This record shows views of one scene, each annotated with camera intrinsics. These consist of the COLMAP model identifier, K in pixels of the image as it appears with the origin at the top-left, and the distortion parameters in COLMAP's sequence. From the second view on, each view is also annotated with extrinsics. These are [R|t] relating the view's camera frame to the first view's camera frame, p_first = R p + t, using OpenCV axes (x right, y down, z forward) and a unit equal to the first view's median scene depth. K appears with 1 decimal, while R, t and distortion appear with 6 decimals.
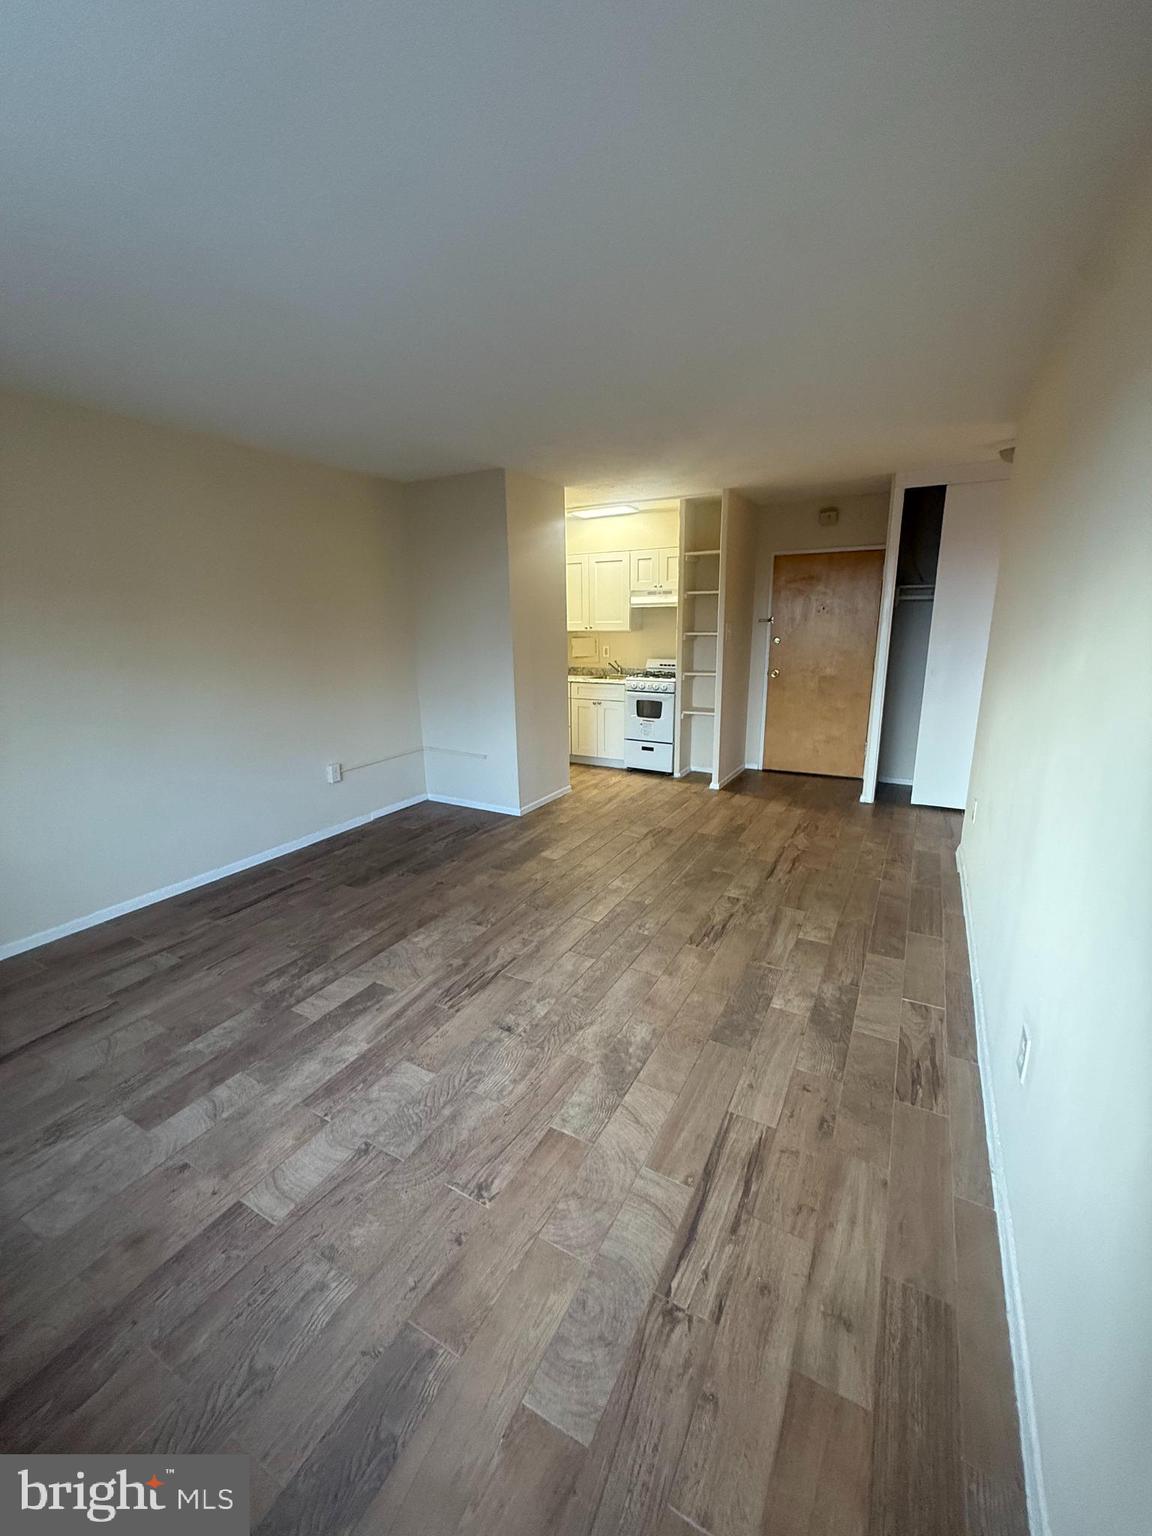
lens RADIAL K [[609.5, 0, 578.7], [0, 609.5, 765.2], [0, 0, 1]] dist [-0.002541, 0.000149]
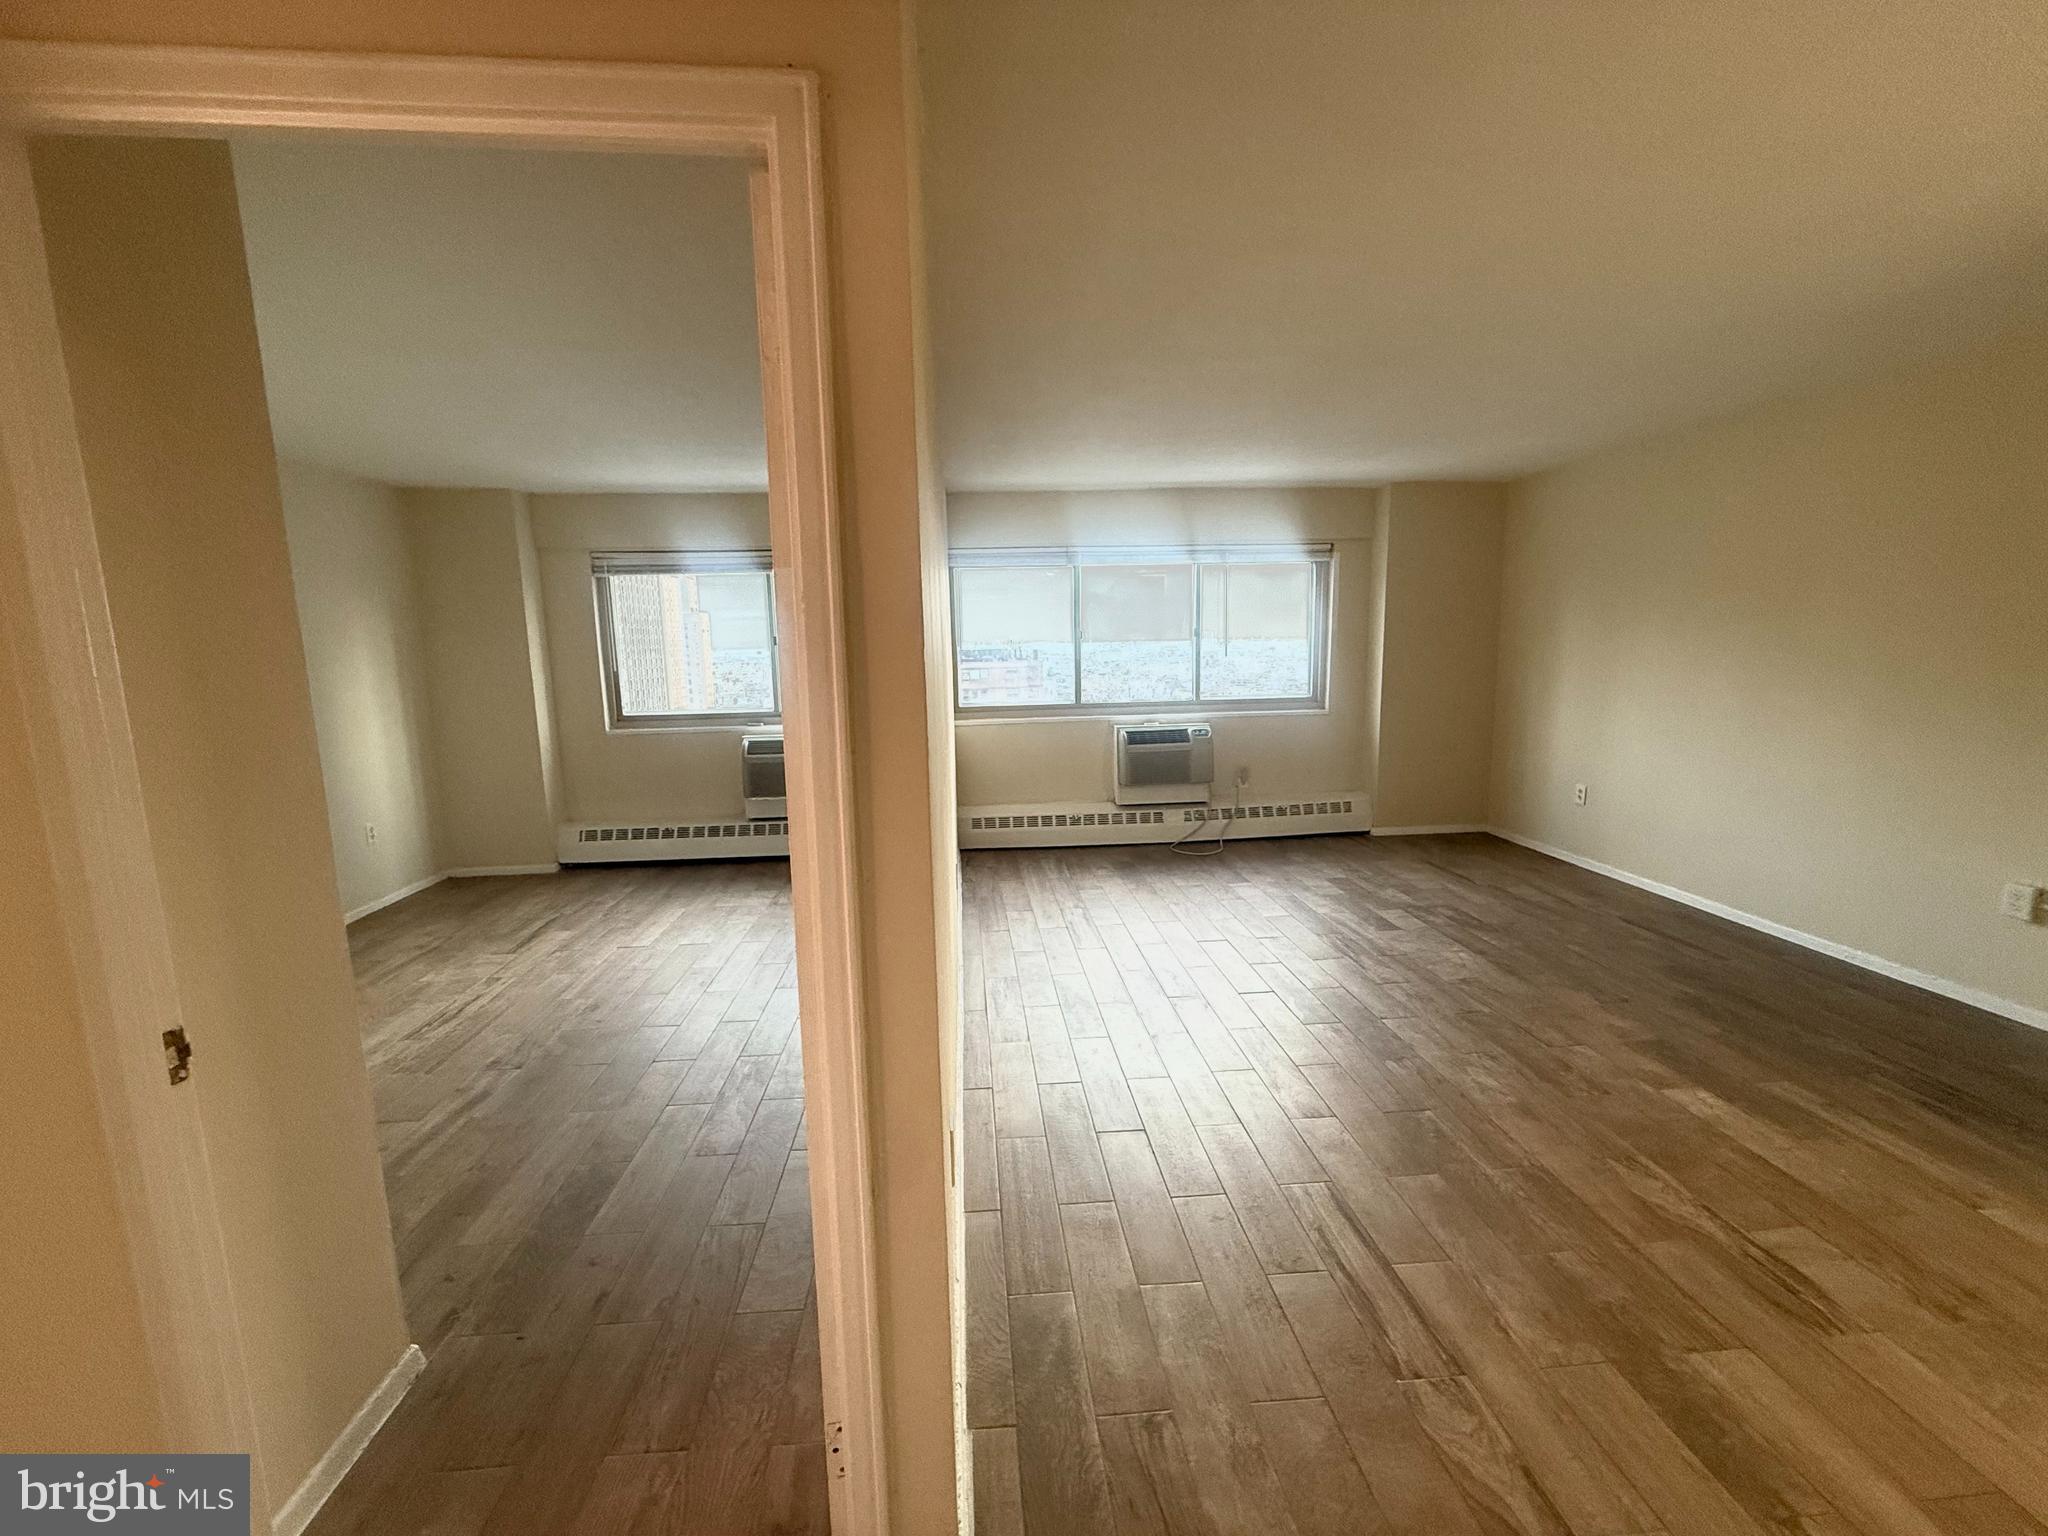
lens RADIAL K [[812.7, 0, 1024.0], [0, 812.7, 768.0], [0, 0, 1]] dist [-0.002541, 0.000149]
pose [[-0.831077, 0.117962, -0.543504, 1.041723], [-0.095351, 0.932557, 0.348204, -0.395033], [0.547923, 0.341208, -0.763778, 1.611774]]
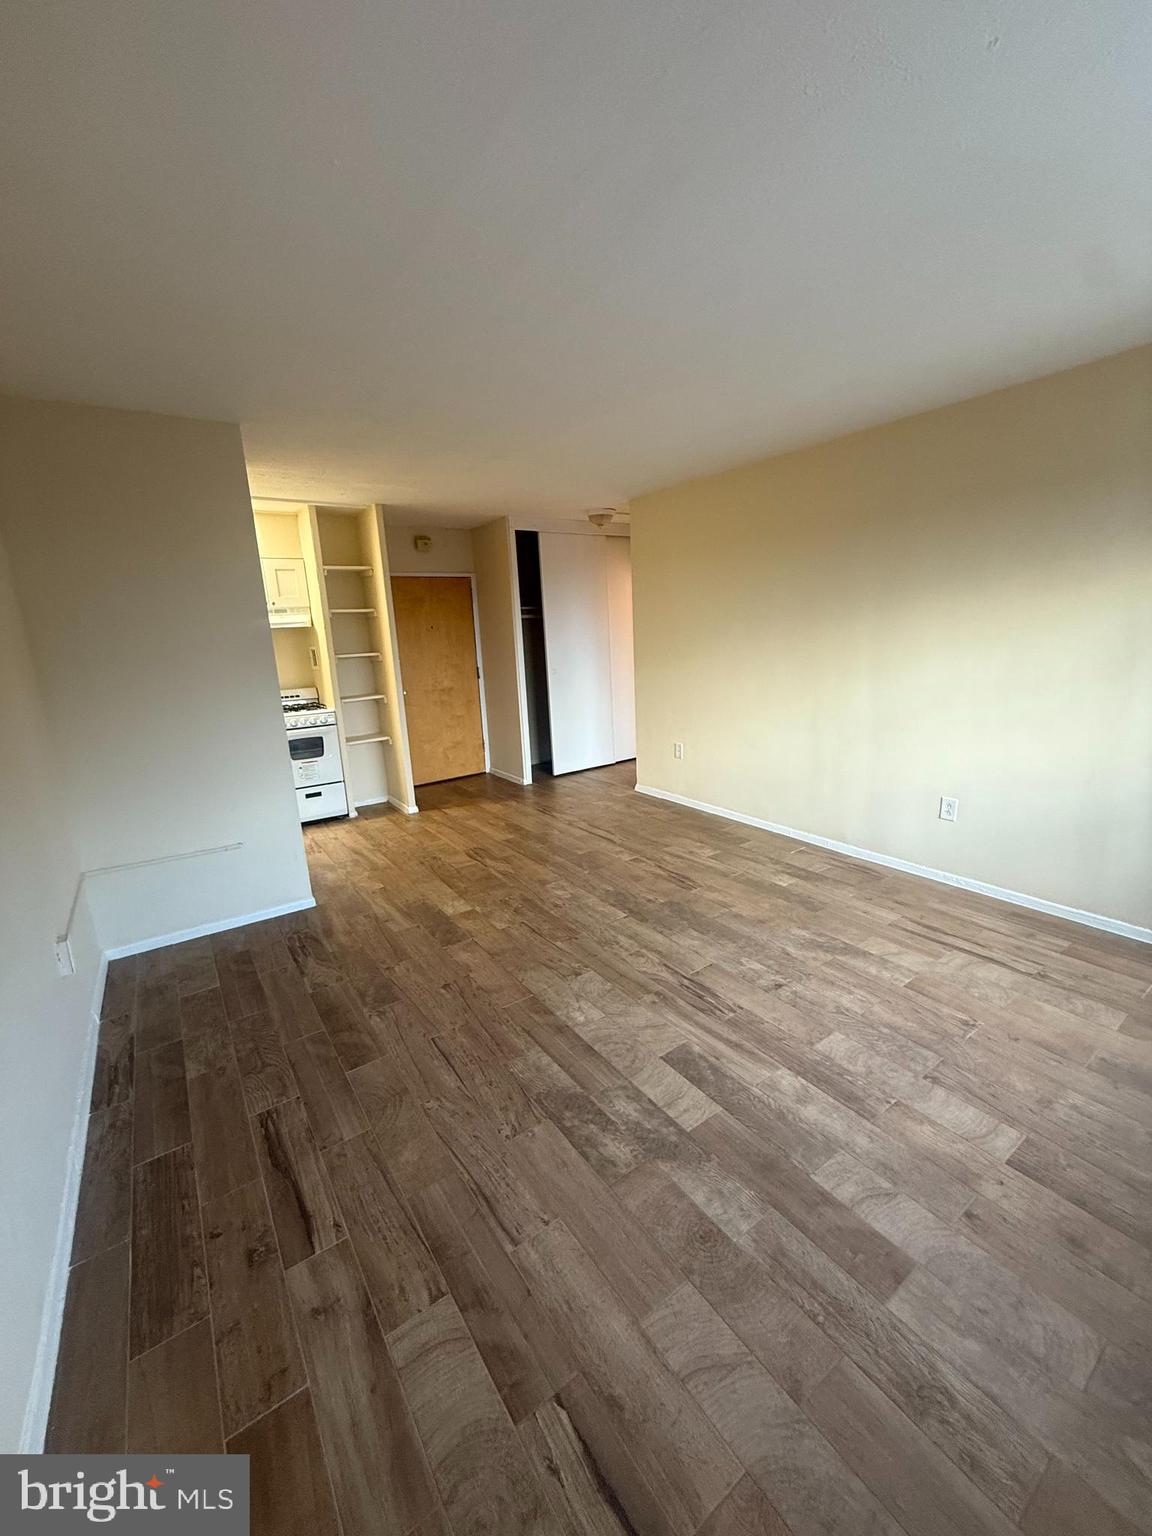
lens RADIAL K [[609.5, 0, 578.7], [0, 609.5, 765.2], [0, 0, 1]] dist [-0.002541, 0.000149]
pose [[0.442841, -0.203786, 0.873134, -0.971282], [0.248986, 0.963476, 0.098590, -0.126428], [-0.861335, 0.173738, 0.477407, 0.601098]]
